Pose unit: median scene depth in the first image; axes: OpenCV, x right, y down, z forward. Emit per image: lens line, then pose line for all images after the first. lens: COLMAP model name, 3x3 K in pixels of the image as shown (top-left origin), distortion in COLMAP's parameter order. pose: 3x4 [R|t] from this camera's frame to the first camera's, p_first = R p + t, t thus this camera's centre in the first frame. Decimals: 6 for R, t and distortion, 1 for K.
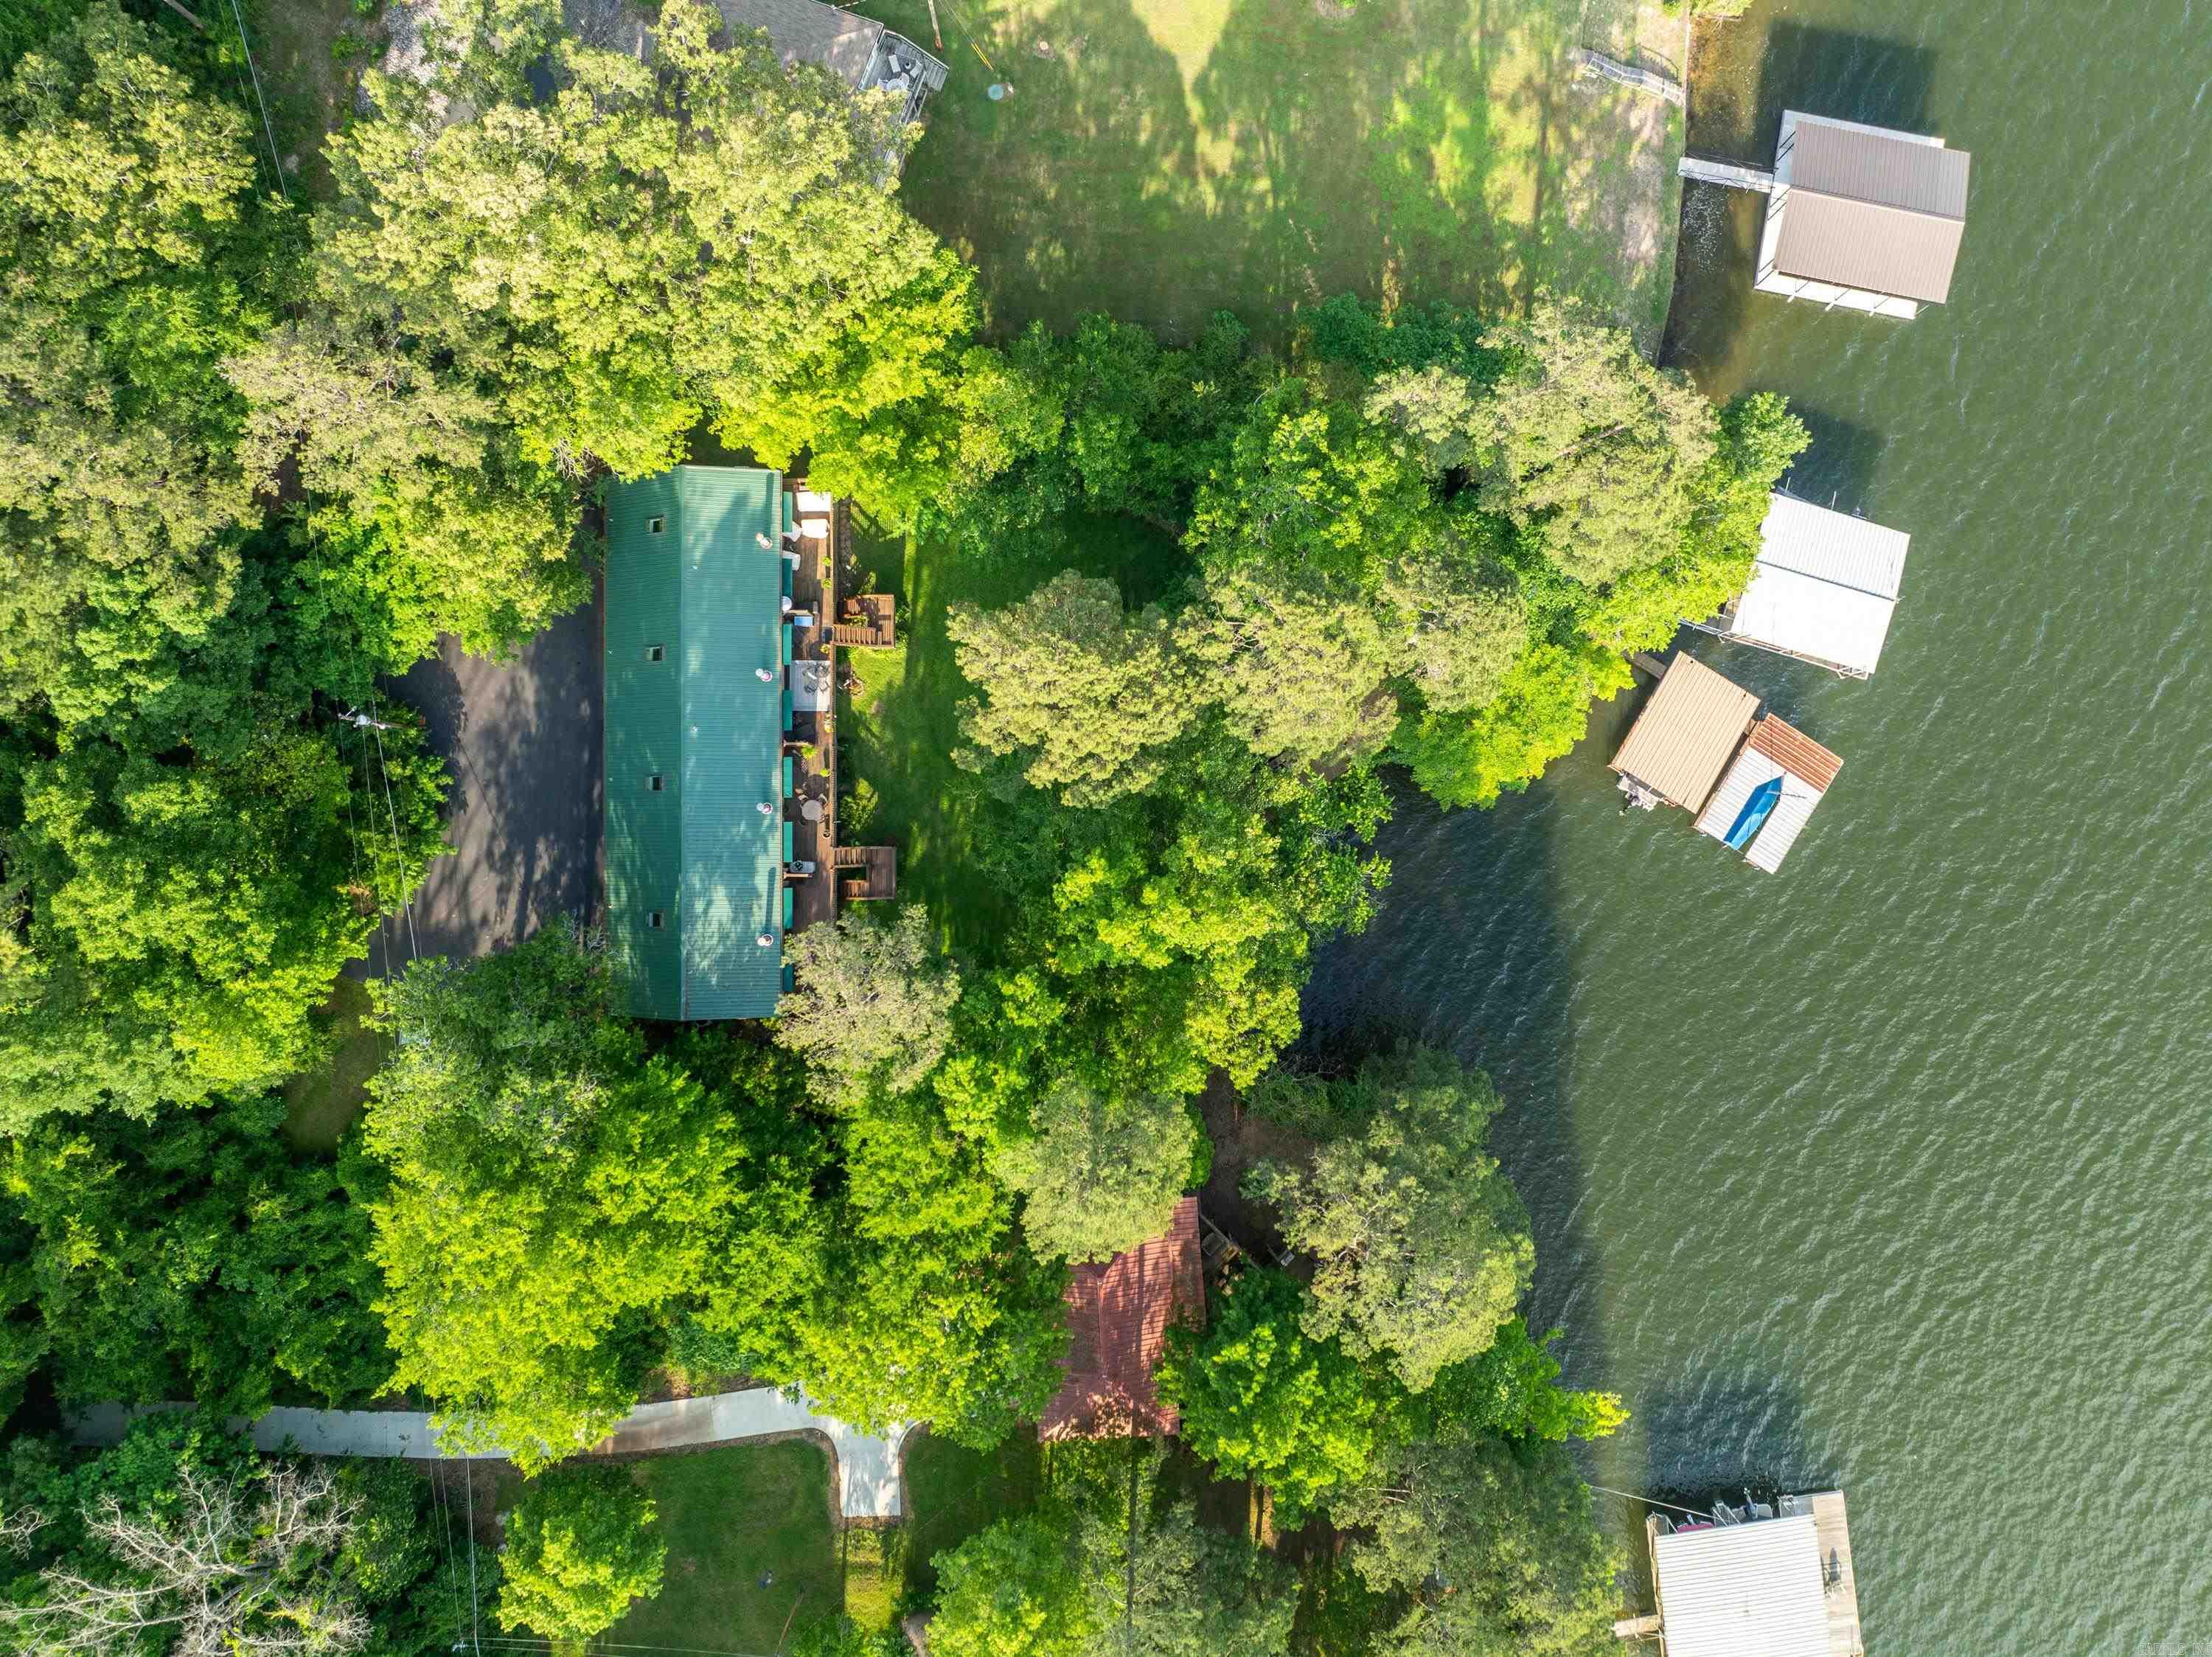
lens RADIAL K [[1558.4, 0, 1102.8], [0, 1558.4, 828.7], [0, 0, 1]] dist [-0.051630, 0.018012]
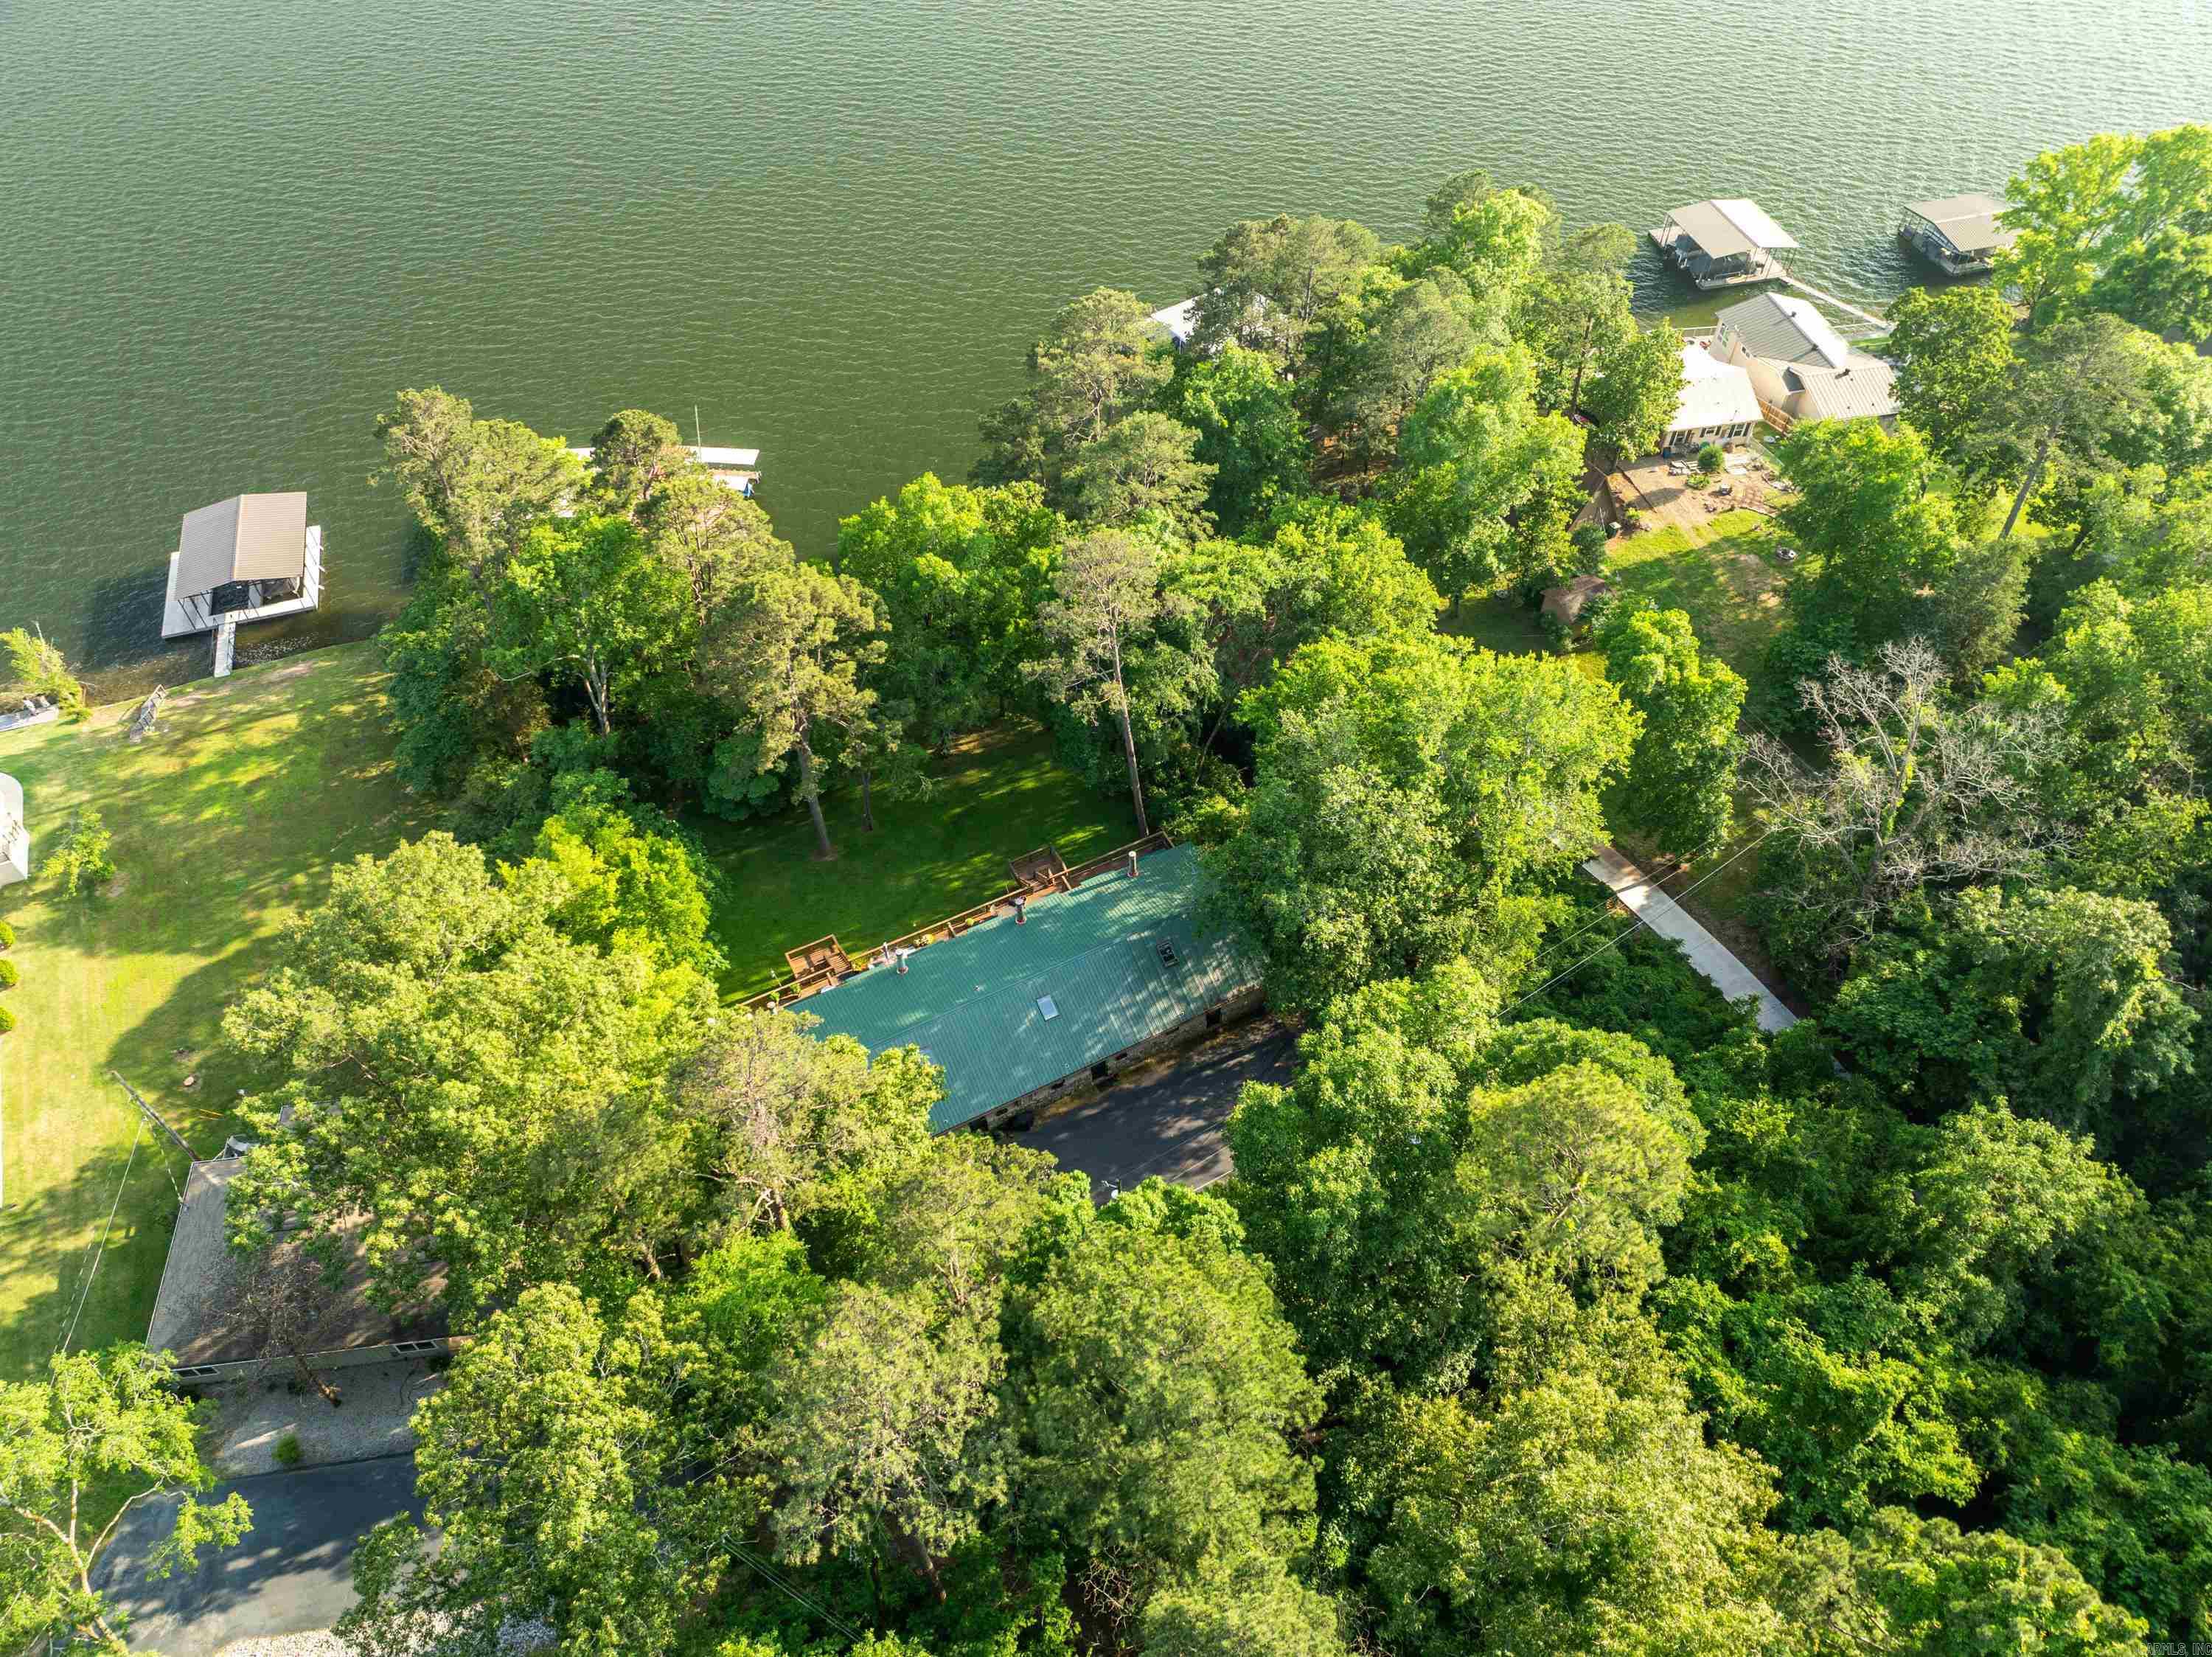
lens RADIAL K [[1558.4, 0, 1099.2], [0, 1558.4, 825.6], [0, 0, 1]] dist [-0.051630, 0.018012]
pose [[-0.462648, -0.671585, 0.578732, -0.735577], [0.886410, -0.339169, 0.315026, -0.249833], [-0.015279, 0.658740, 0.752216, 0.171203]]
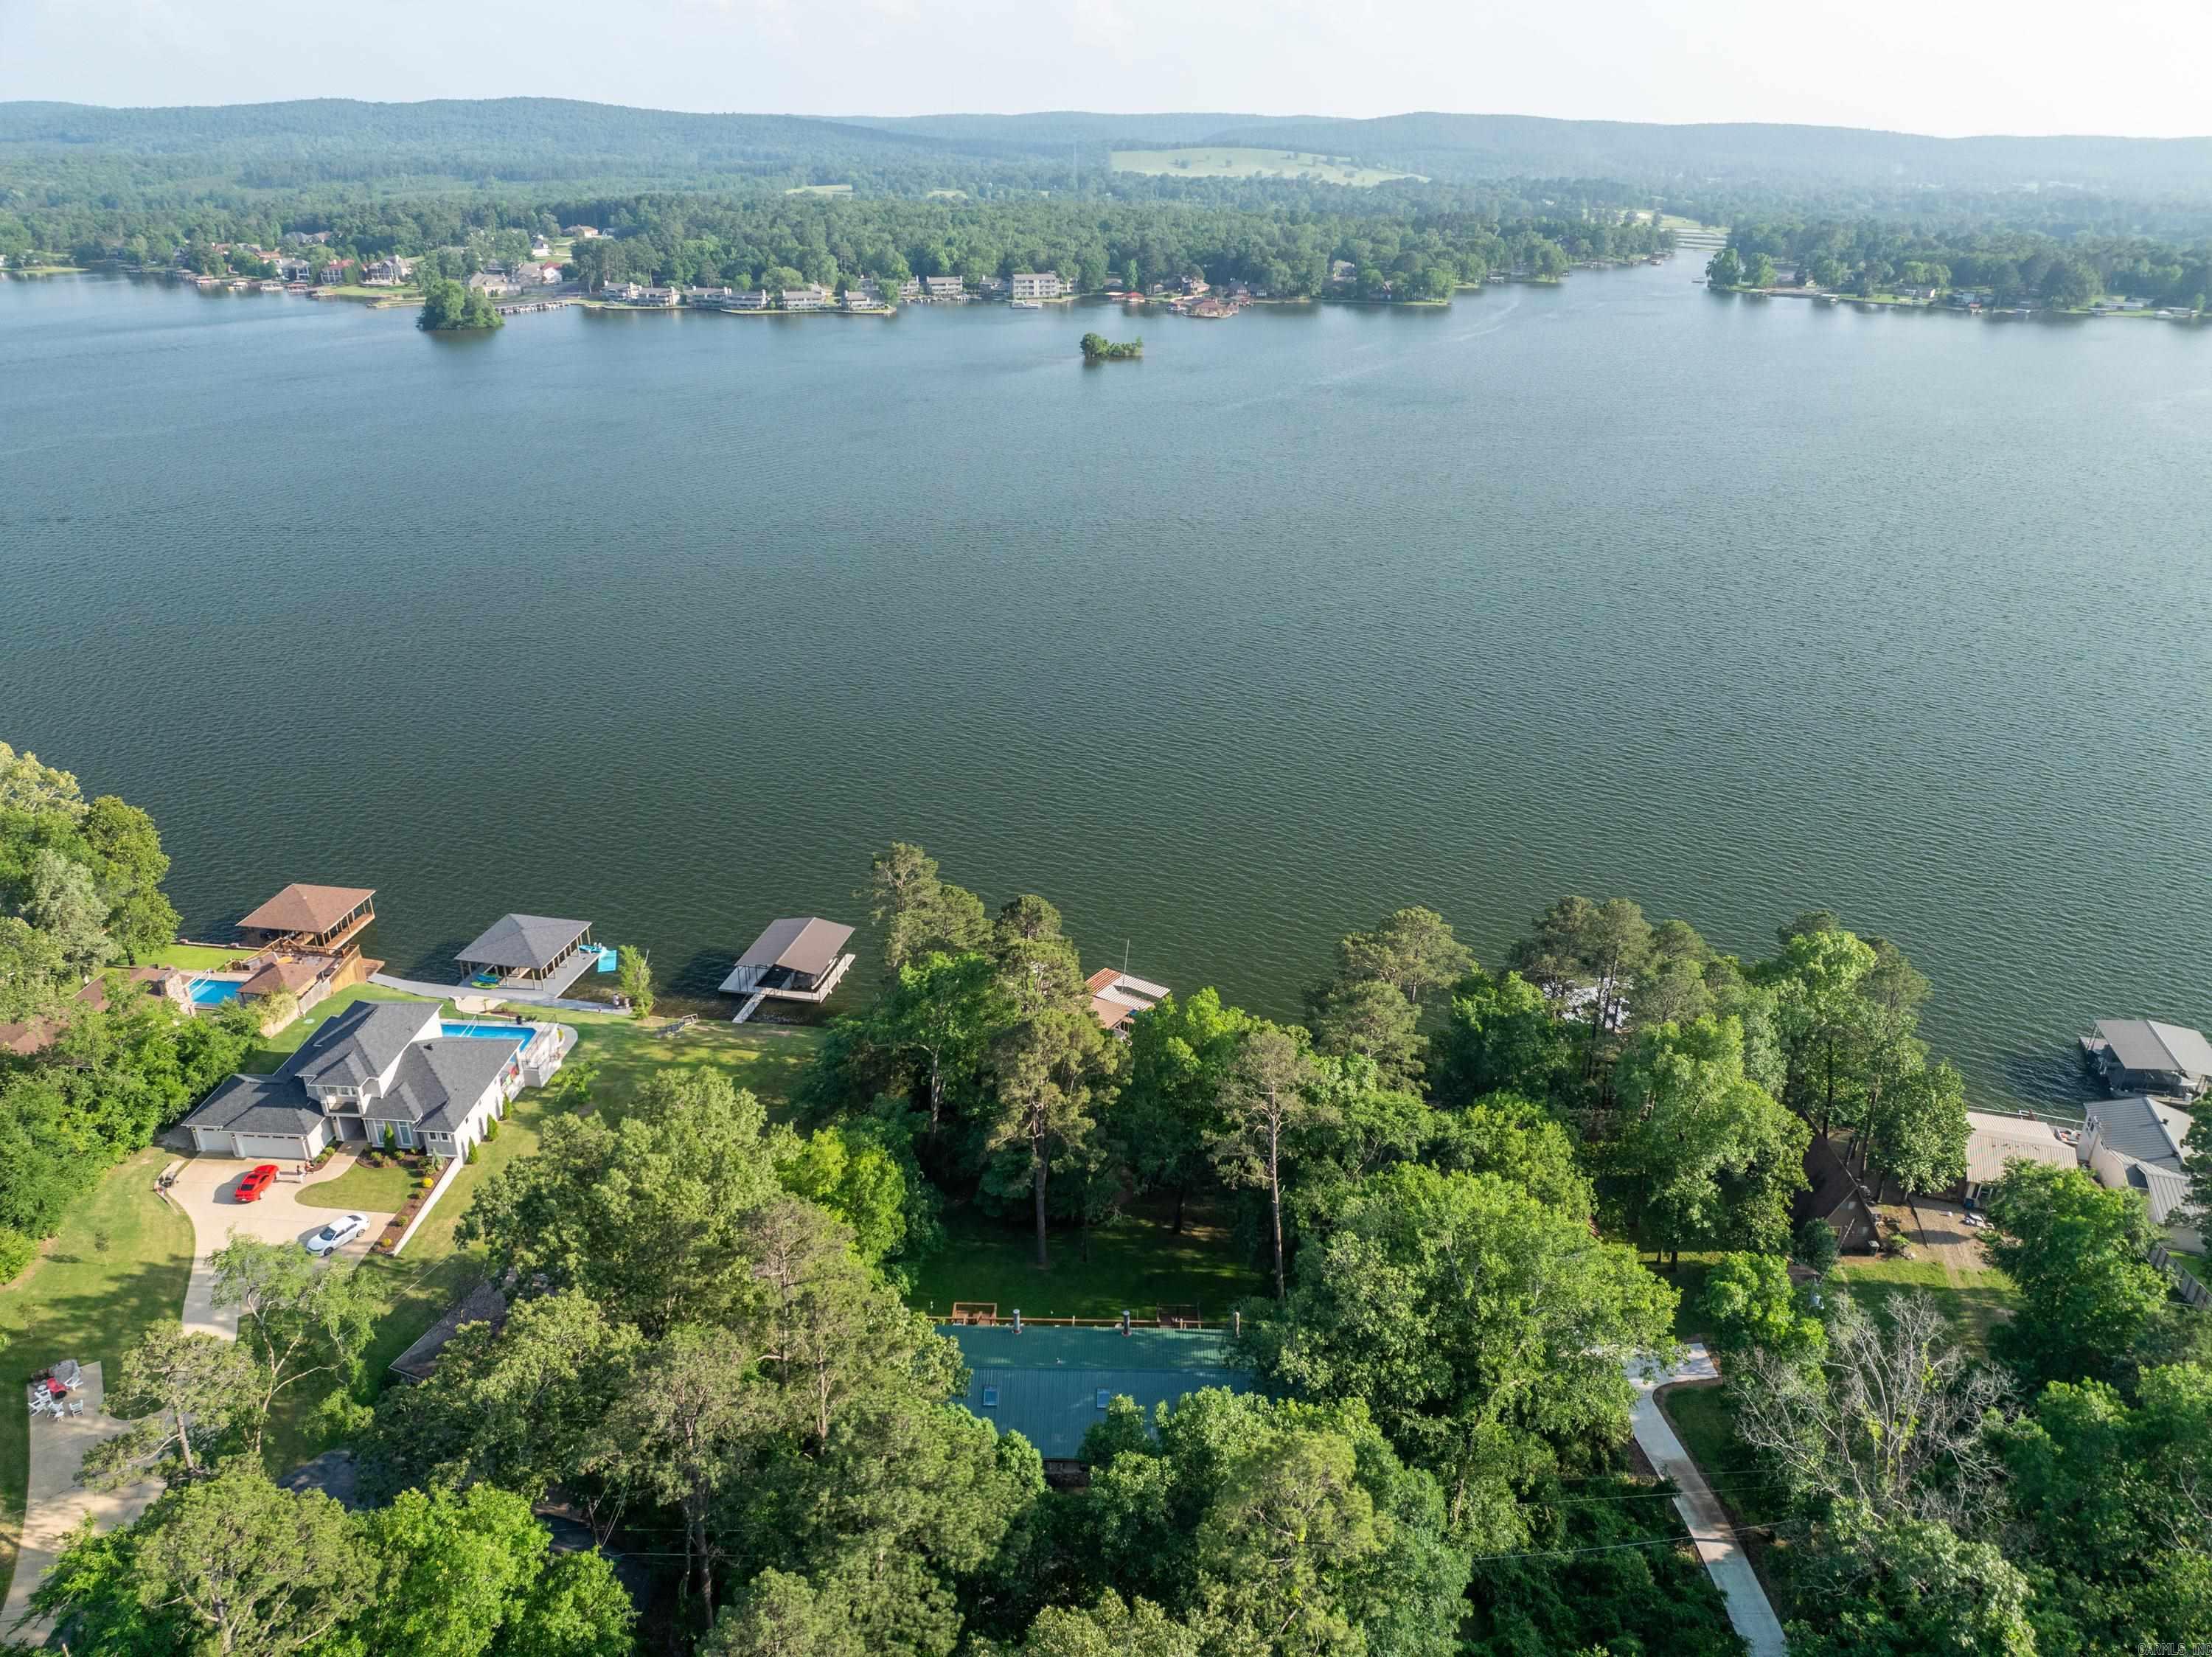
lens RADIAL K [[1558.4, 0, 1108.6], [0, 1558.4, 840.1], [0, 0, 1]] dist [-0.051630, 0.018012]
pose [[0.027235, -0.398980, 0.916555, -1.081739], [0.999271, 0.035393, -0.014286, -0.021373], [-0.026739, 0.916276, 0.399653, 0.157131]]
